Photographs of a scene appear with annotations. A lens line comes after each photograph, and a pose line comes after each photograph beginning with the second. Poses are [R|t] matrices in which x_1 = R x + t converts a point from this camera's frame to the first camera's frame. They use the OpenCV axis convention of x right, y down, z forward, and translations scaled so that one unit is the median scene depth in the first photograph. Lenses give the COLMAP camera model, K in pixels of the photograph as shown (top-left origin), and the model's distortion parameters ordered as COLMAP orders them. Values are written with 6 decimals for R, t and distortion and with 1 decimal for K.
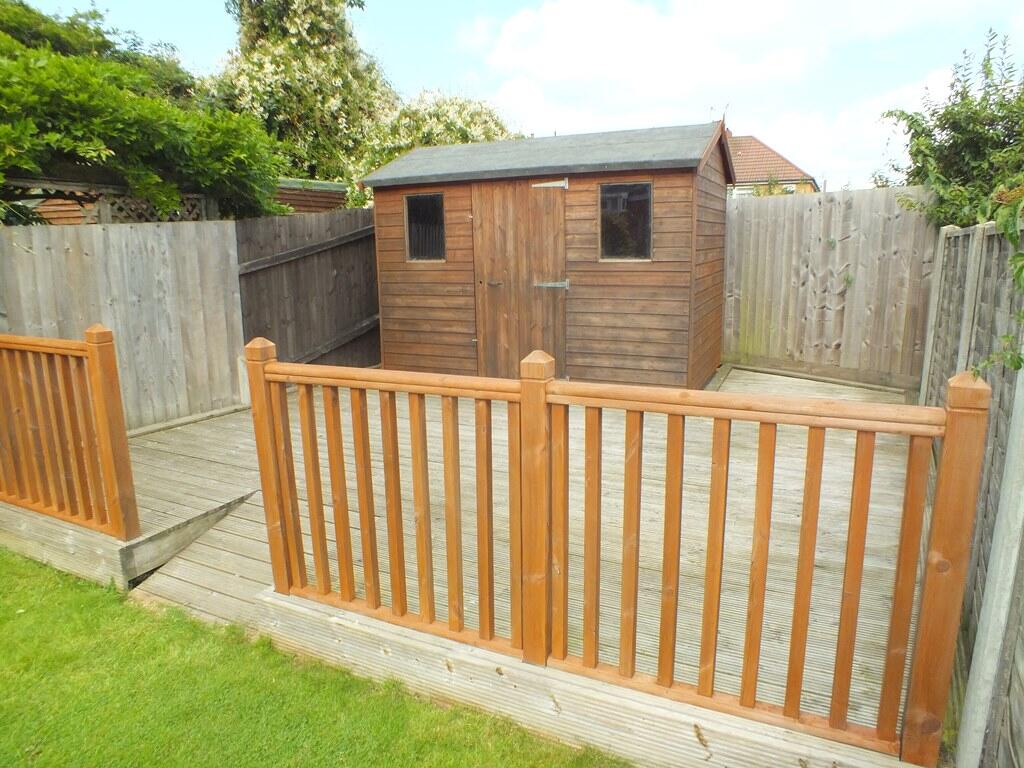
lens RADIAL K [[660.0, 0, 507.4], [0, 660.0, 383.8], [0, 0, 1]] dist [-0.067549, 0.016130]
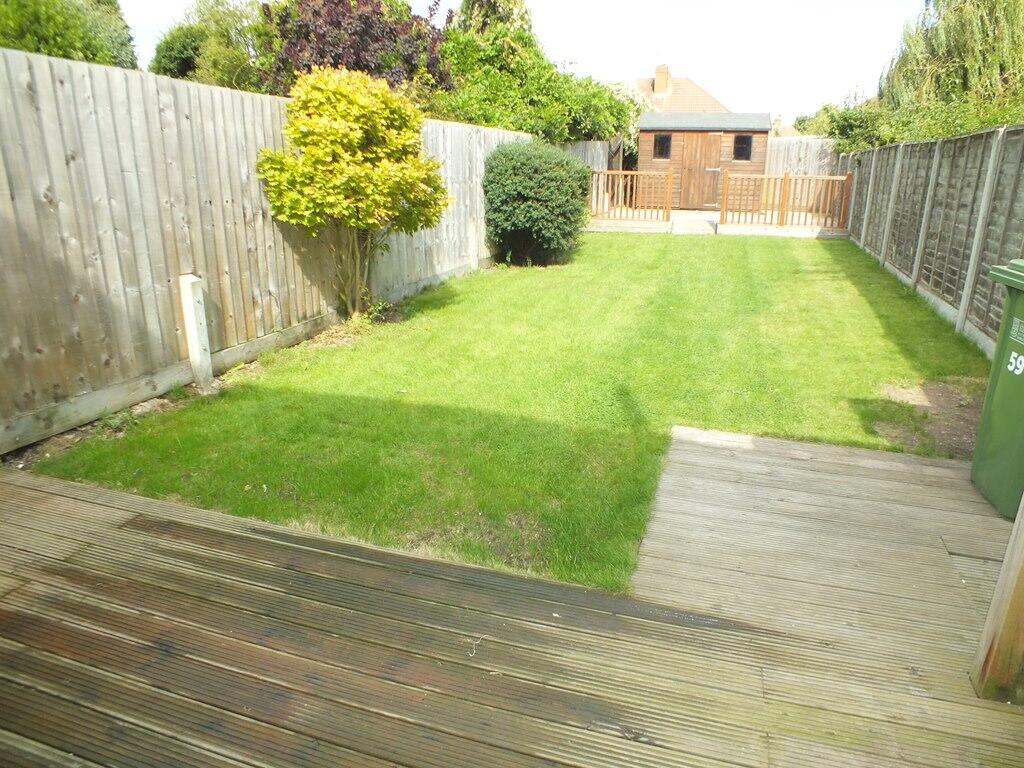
lens RADIAL K [[660.0, 0, 514.8], [0, 660.0, 384.3], [0, 0, 1]] dist [-0.067549, 0.016130]
pose [[0.985233, -0.030692, 0.168444, -1.276092], [0.011241, 0.993274, 0.115240, 0.435674], [-0.170848, -0.111645, 0.978952, -1.705103]]
